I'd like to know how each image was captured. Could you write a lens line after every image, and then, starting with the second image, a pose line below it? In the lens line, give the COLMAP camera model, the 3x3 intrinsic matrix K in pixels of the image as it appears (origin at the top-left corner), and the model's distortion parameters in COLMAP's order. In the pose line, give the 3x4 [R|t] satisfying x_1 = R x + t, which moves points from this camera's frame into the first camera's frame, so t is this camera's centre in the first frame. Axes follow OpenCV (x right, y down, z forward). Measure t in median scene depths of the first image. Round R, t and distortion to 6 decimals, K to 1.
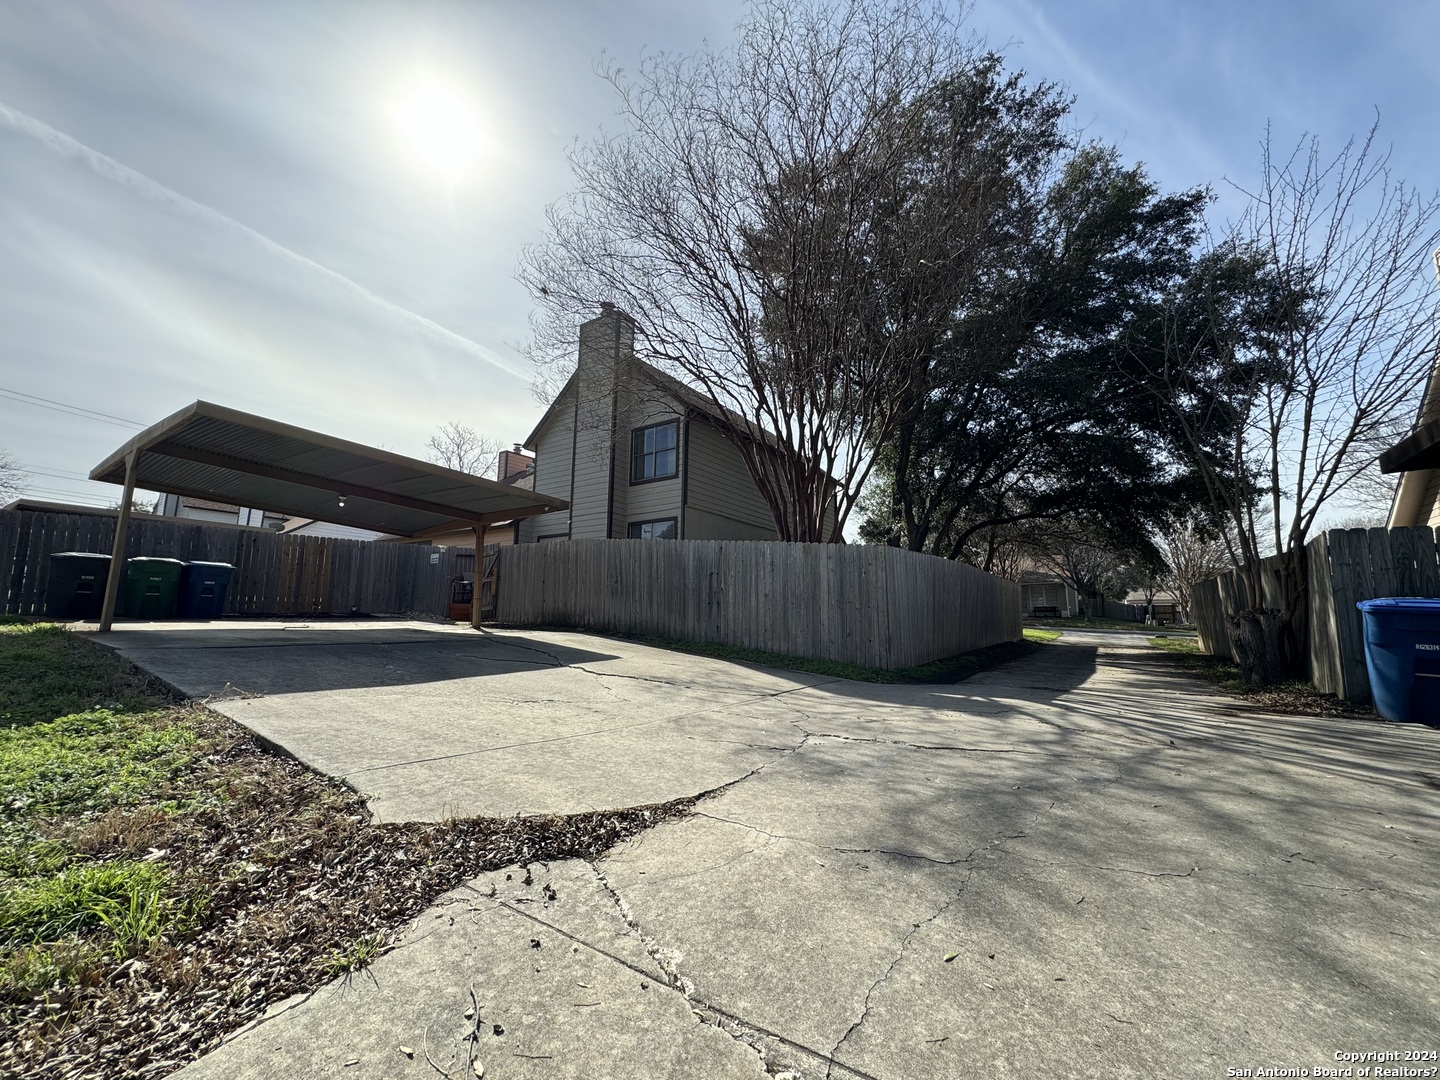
lens RADIAL K [[574.8, 0, 713.2], [0, 574.8, 535.5], [0, 0, 1]] dist [-0.002538, 0.000203]
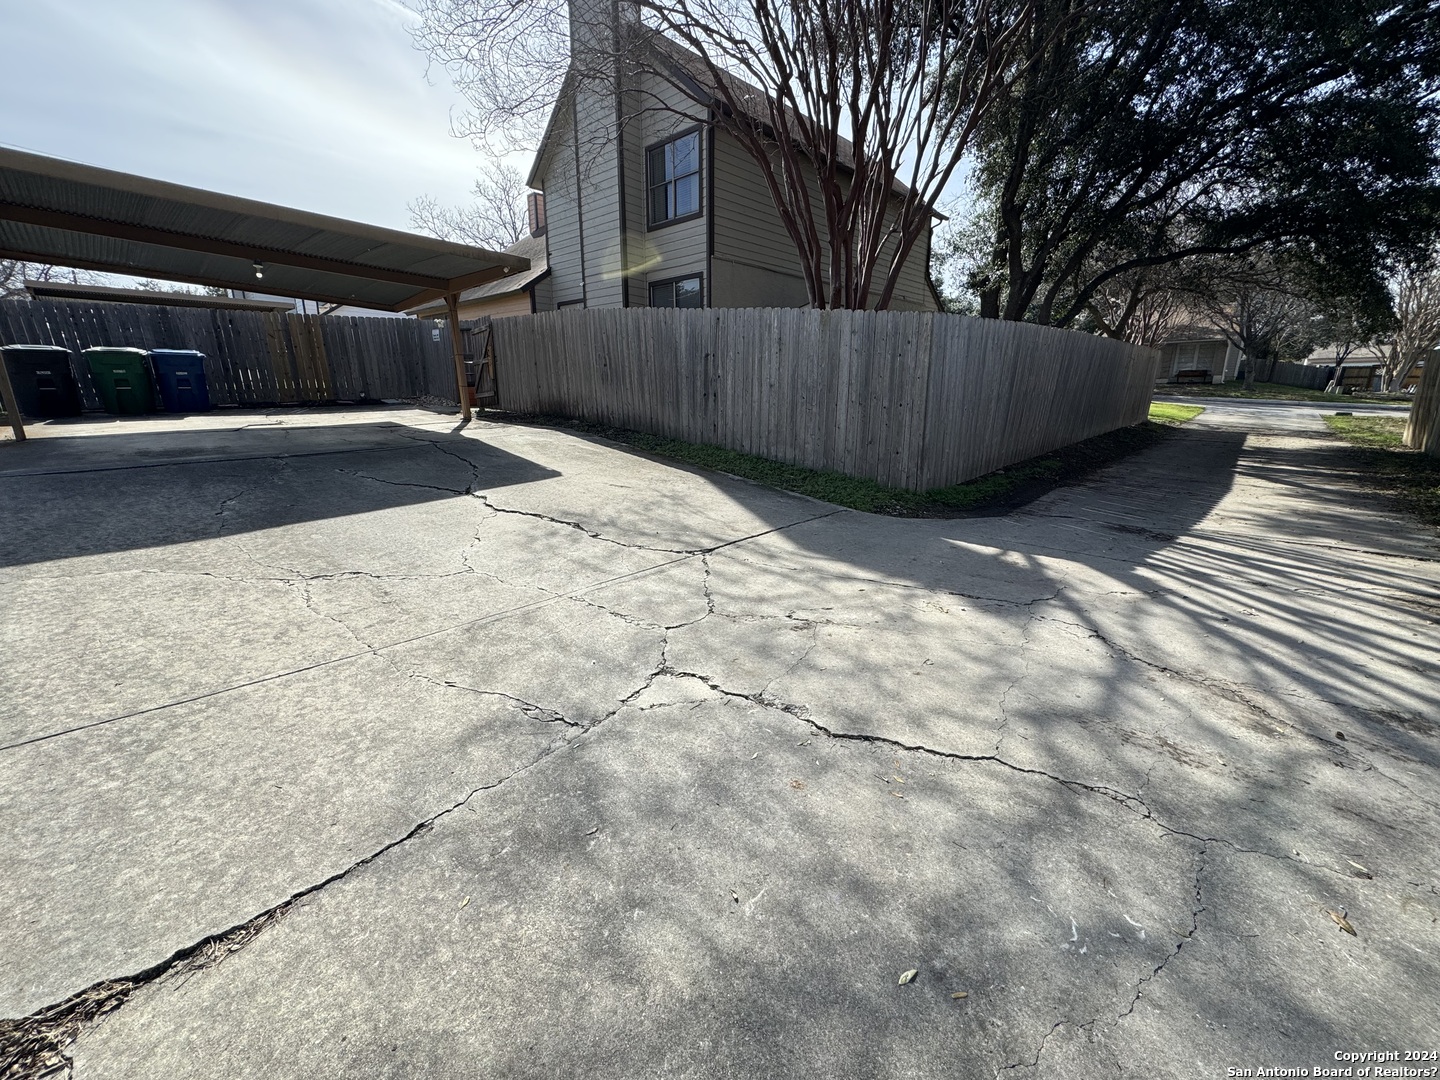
lens RADIAL K [[574.8, 0, 713.2], [0, 574.8, 535.5], [0, 0, 1]] dist [-0.002538, 0.000203]
pose [[0.987401, 0.030733, -0.155225, 0.089458], [0.032686, 0.920188, 0.390110, -0.007378], [0.154826, -0.390269, 0.907590, 0.144578]]
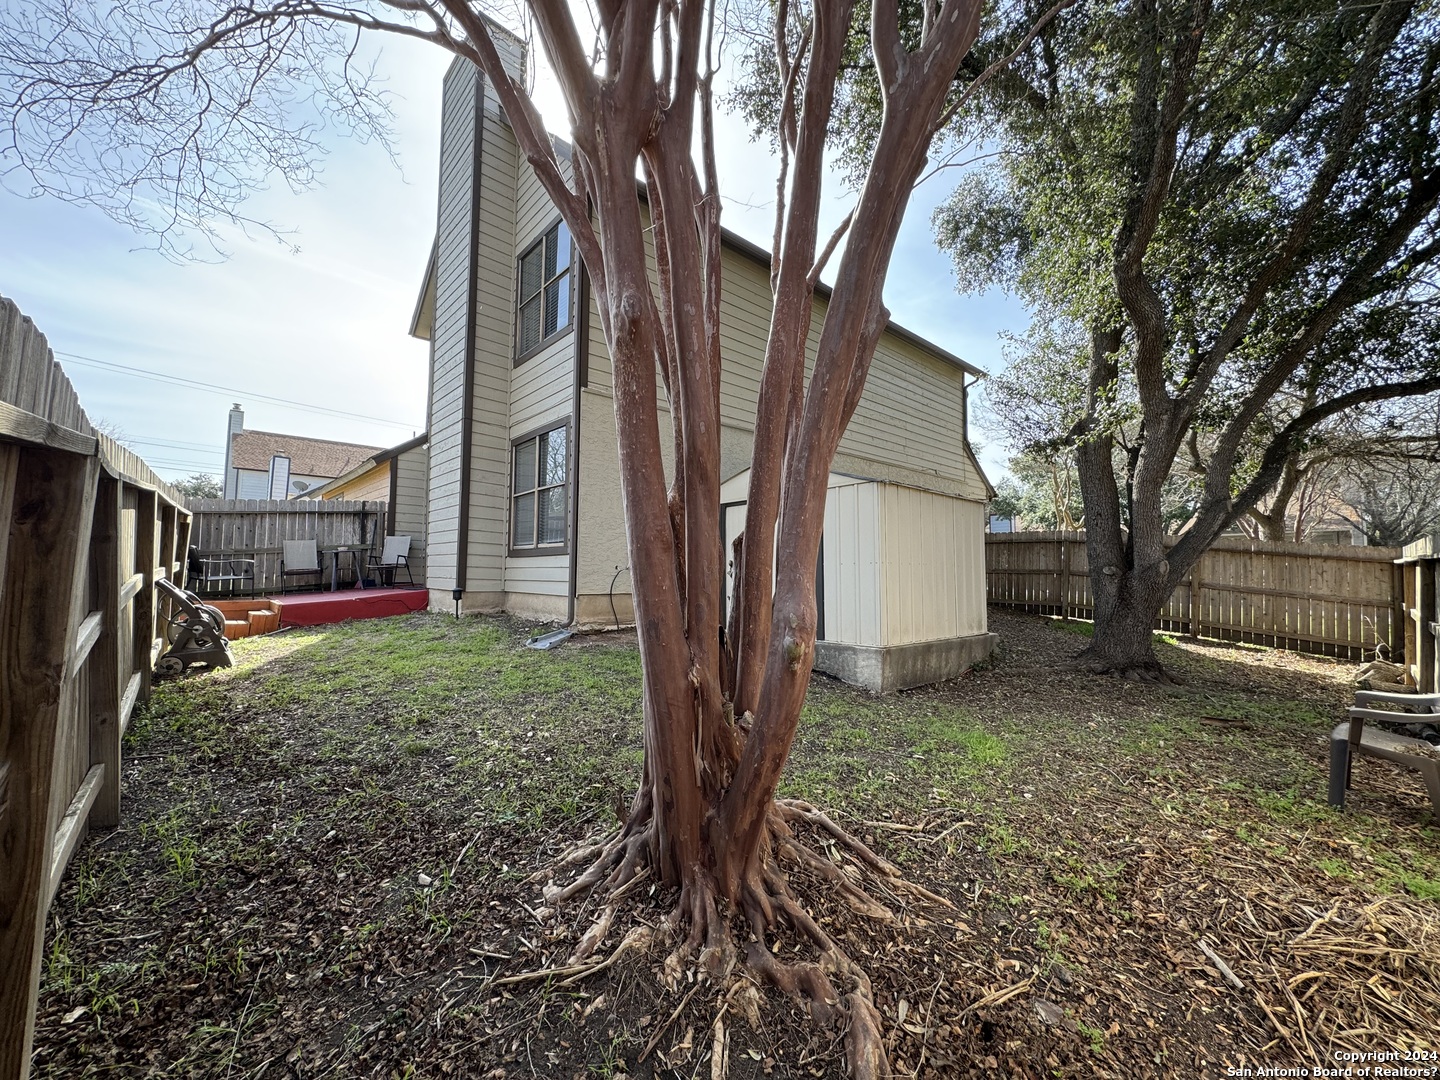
lens RADIAL K [[574.8, 0, 713.2], [0, 574.8, 535.5], [0, 0, 1]] dist [-0.002538, 0.000203]
pose [[0.971603, -0.015736, -0.236092, 0.162775], [0.036231, 0.995914, 0.082722, 0.028525], [0.233826, -0.088927, 0.968203, 0.592849]]
